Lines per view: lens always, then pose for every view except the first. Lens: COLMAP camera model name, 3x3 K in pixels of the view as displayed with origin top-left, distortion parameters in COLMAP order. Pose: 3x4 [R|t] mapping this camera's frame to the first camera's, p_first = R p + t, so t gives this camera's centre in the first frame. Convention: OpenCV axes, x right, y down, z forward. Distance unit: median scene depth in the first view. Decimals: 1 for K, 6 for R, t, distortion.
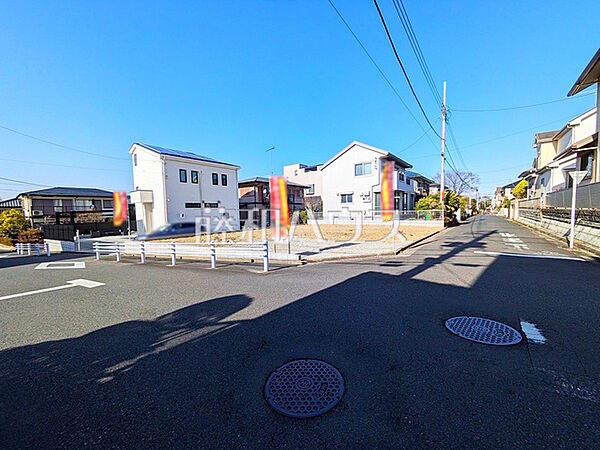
lens RADIAL K [[235.9, 0, 300.6], [0, 235.9, 228.7], [0, 0, 1]] dist [-0.002698, 0.000064]
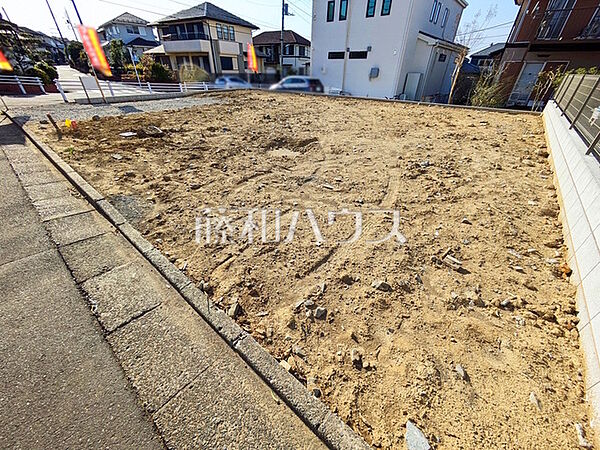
lens RADIAL K [[235.9, 0, 299.3], [0, 235.9, 224.5], [0, 0, 1]] dist [-0.002698, 0.000064]
pose [[-0.043241, 0.569331, -0.820970, 0.457480], [-0.087879, 0.816386, 0.570781, -0.060918], [0.995192, 0.096827, 0.014730, 0.740138]]
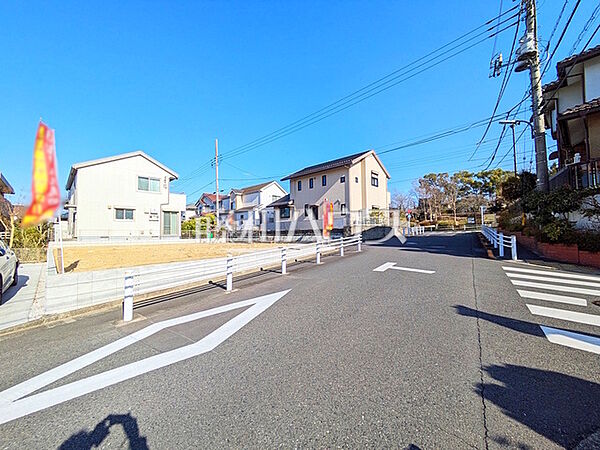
lens RADIAL K [[235.9, 0, 299.4], [0, 235.9, 223.6], [0, 0, 1]] dist [-0.002698, 0.000064]
pose [[0.167040, 0.076200, 0.983001, -0.512922], [0.074460, 0.993187, -0.089643, 0.022816], [-0.983135, 0.088168, 0.160228, 0.293430]]
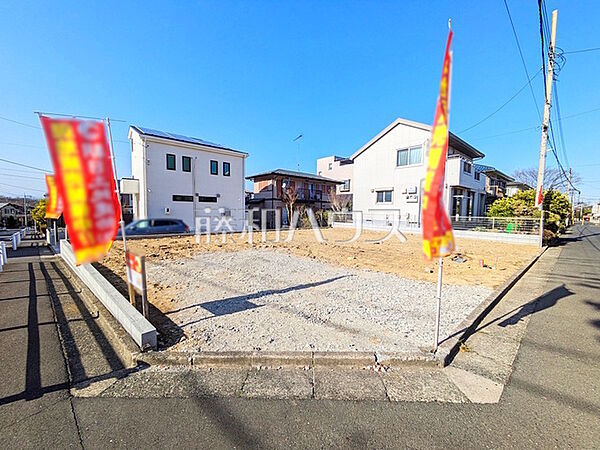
lens RADIAL K [[235.9, 0, 300.0], [0, 235.9, 226.1], [0, 0, 1]] dist [-0.002698, 0.000064]
pose [[0.978749, 0.053202, -0.198039, 0.090719], [-0.054524, 0.998512, -0.001226, -0.019270], [0.197679, 0.011998, 0.980193, 0.221806]]
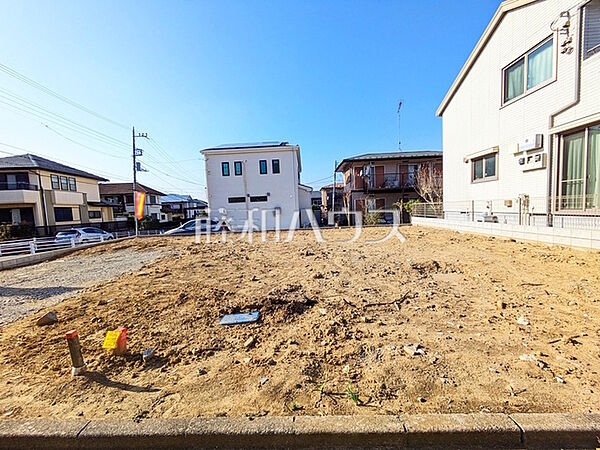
lens RADIAL K [[235.9, 0, 306.0], [0, 235.9, 221.7], [0, 0, 1]] dist [-0.002698, 0.000064]
pose [[0.597488, 0.042347, -0.800759, 0.350280], [-0.026975, 0.999101, 0.032708, -0.042656], [0.801424, 0.002057, 0.598093, 0.542122]]
